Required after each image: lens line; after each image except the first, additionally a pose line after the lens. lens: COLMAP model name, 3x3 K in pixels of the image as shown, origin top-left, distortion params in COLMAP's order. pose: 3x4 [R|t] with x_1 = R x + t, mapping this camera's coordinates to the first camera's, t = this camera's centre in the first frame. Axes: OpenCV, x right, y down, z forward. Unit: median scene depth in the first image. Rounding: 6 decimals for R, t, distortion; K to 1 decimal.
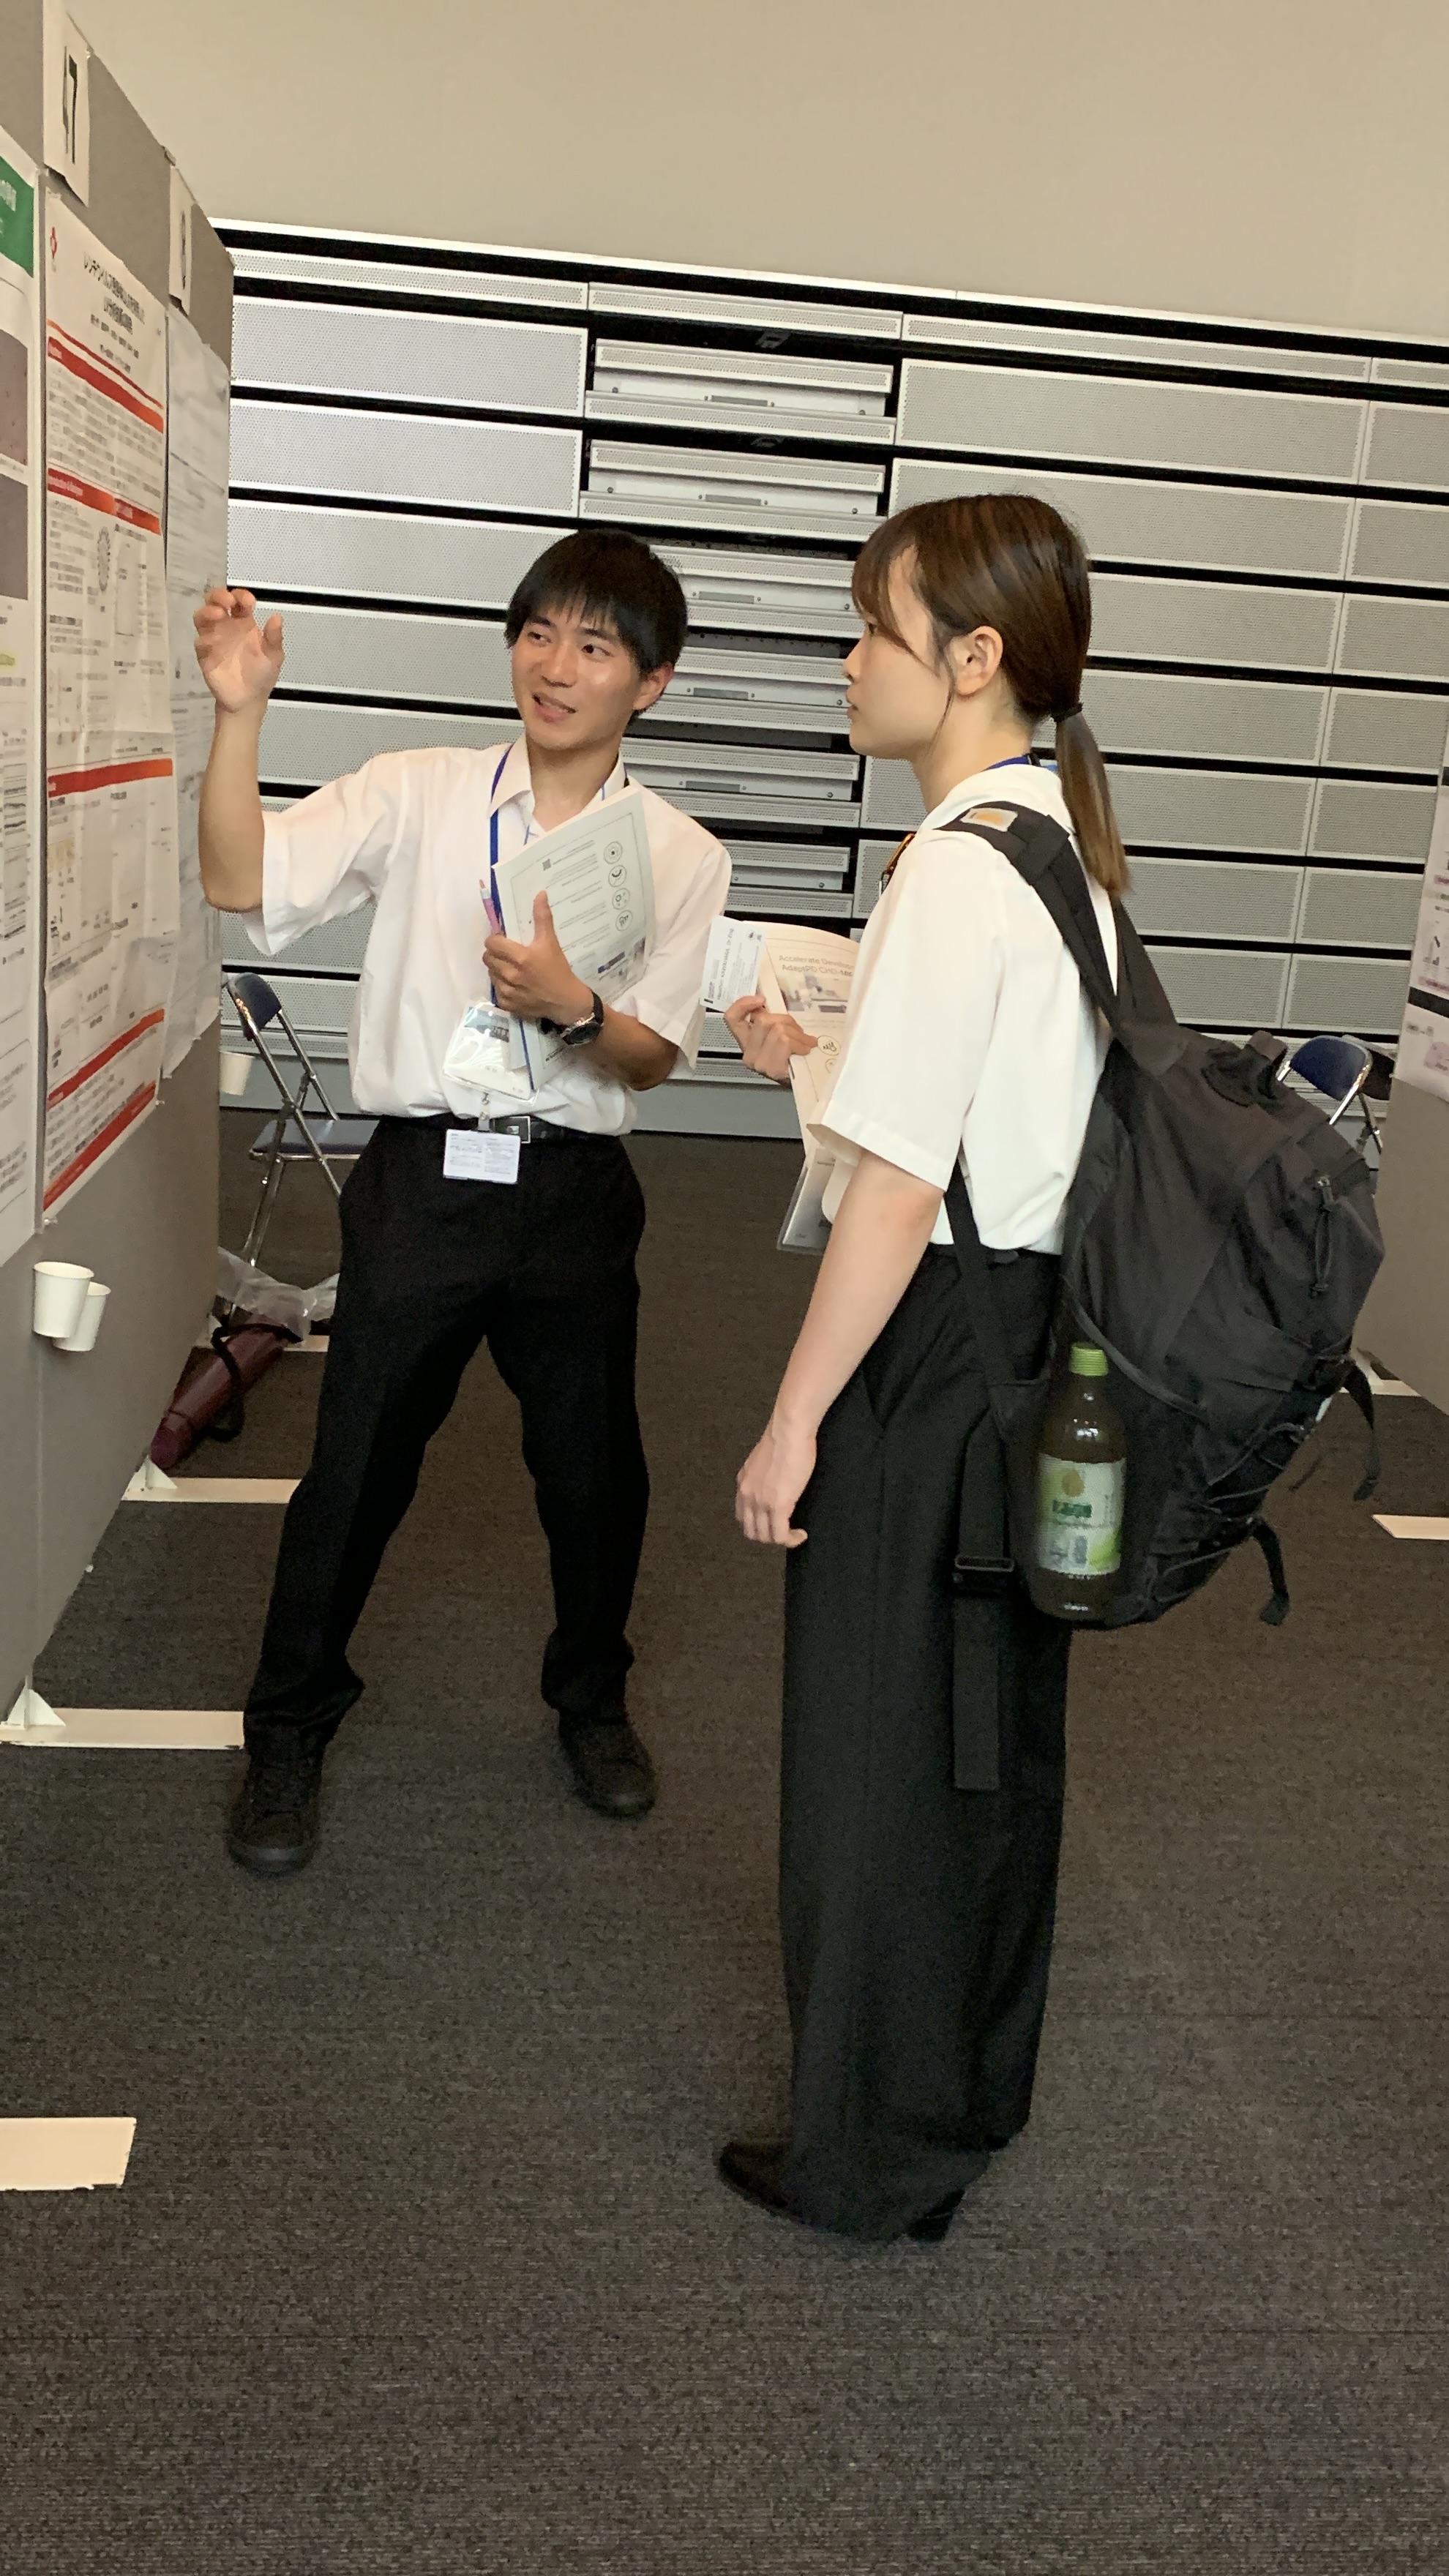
lens RADIAL K [[2309.0, 0, 723.3], [0, 2309.0, 1258.0], [0, 0, 1]] dist [0.015833, 0.027173]
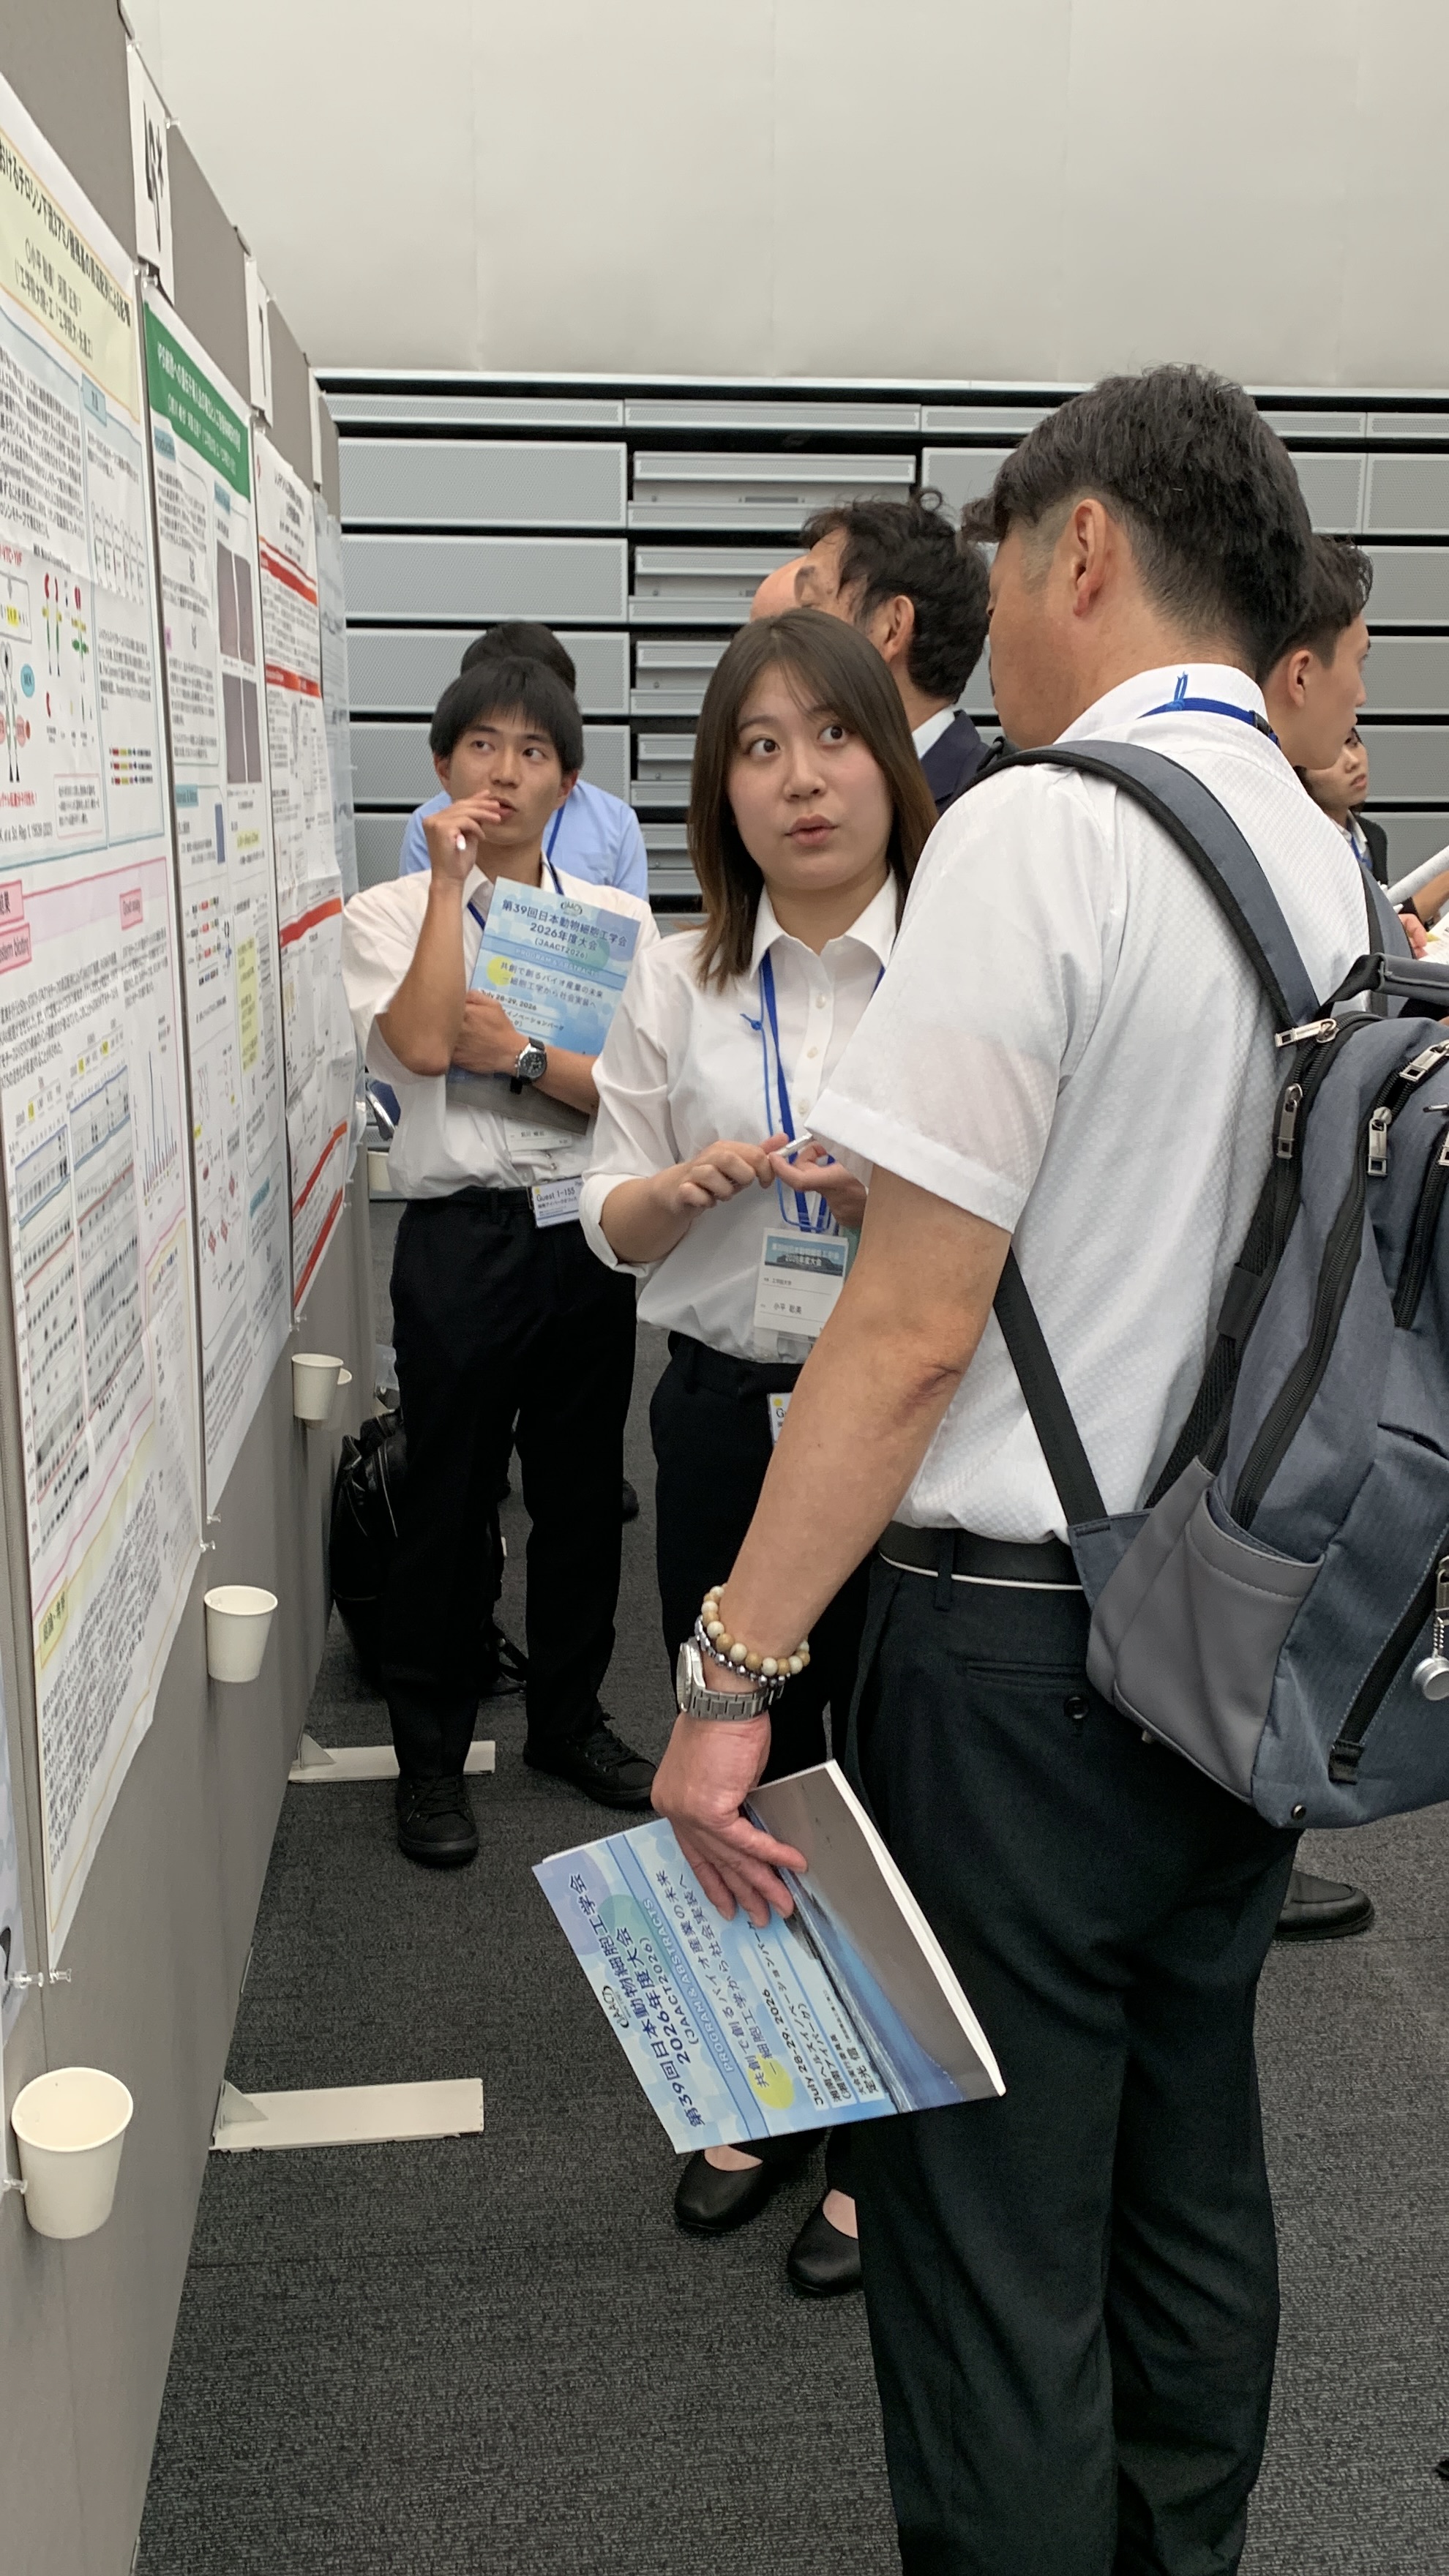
lens RADIAL K [[2315.6, 0, 724.5], [0, 2315.6, 1288.0], [0, 0, 1]] dist [0.034479, -0.003451]
pose [[0.997511, -0.070039, -0.008092, -0.080701], [0.069958, 0.997501, -0.009836, -0.005775], [0.008761, 0.009246, 0.999919, -0.151356]]
